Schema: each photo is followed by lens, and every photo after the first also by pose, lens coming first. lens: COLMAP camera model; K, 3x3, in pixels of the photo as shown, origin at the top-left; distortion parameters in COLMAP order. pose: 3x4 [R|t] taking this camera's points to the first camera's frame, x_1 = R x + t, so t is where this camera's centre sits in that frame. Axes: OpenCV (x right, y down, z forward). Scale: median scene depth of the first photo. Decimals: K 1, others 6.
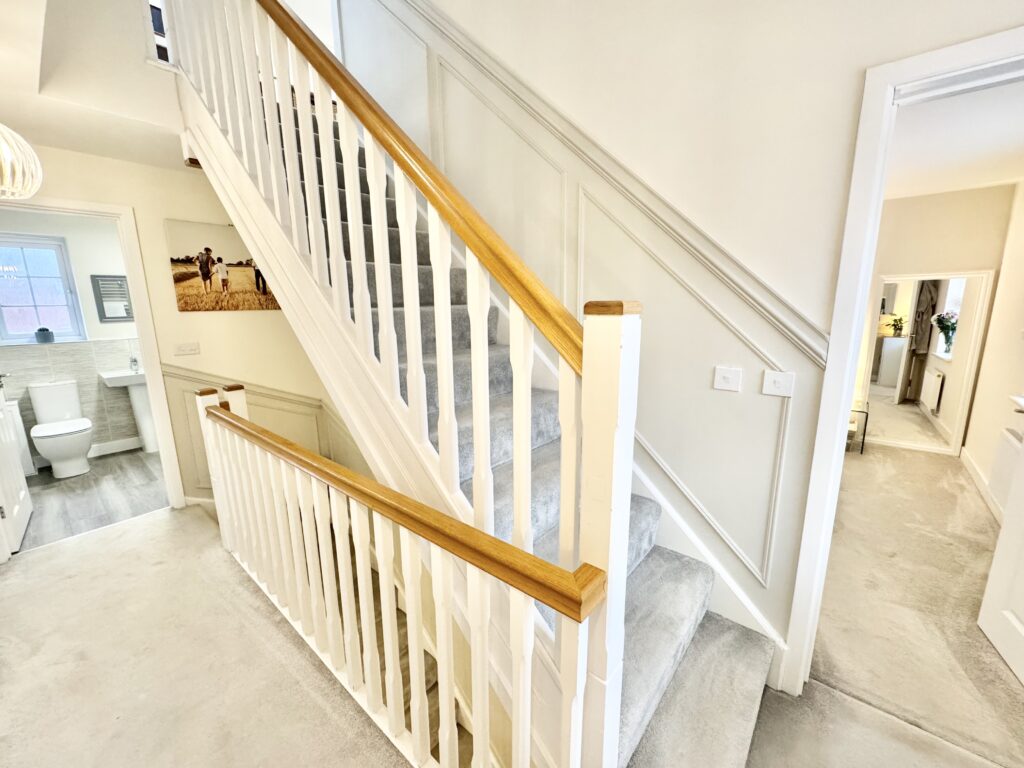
lens RADIAL K [[411.2, 0, 512.0], [0, 411.2, 384.0], [0, 0, 1]] dist [-0.000221, -0.000124]
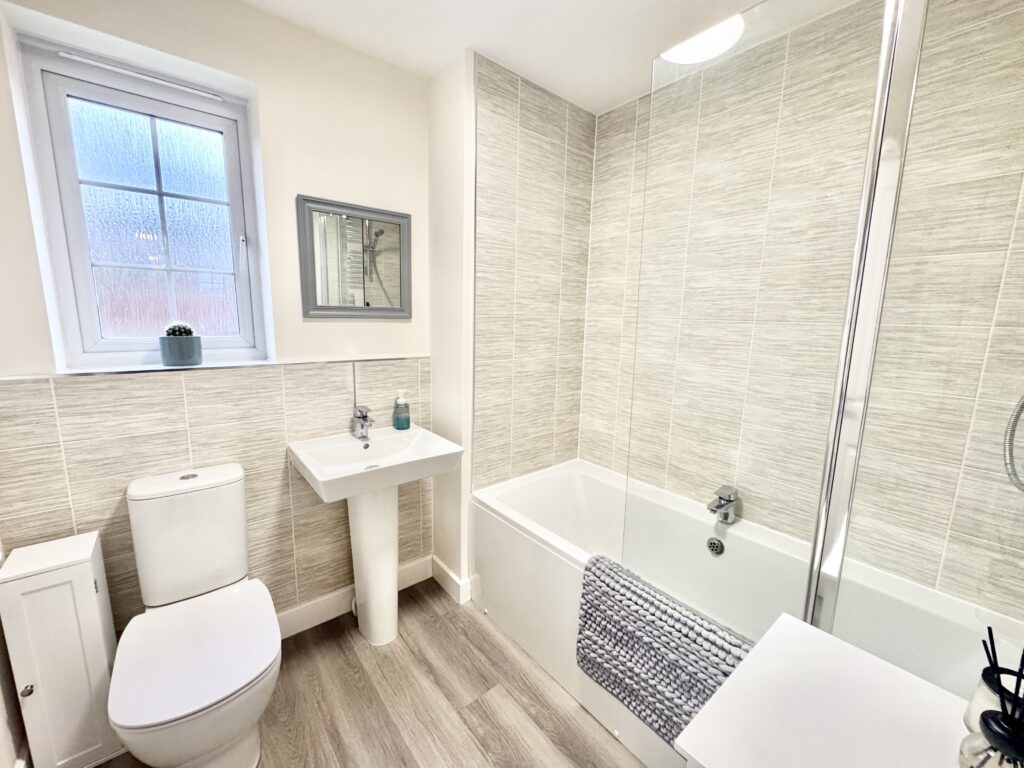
lens RADIAL K [[411.2, 0, 512.0], [0, 411.2, 384.0], [0, 0, 1]] dist [-0.000221, -0.000124]
pose [[0.983301, 0.062514, -0.170911, -0.742209], [-0.067910, 0.997355, -0.025902, -0.090793], [0.168840, 0.037076, 0.984946, 0.654352]]
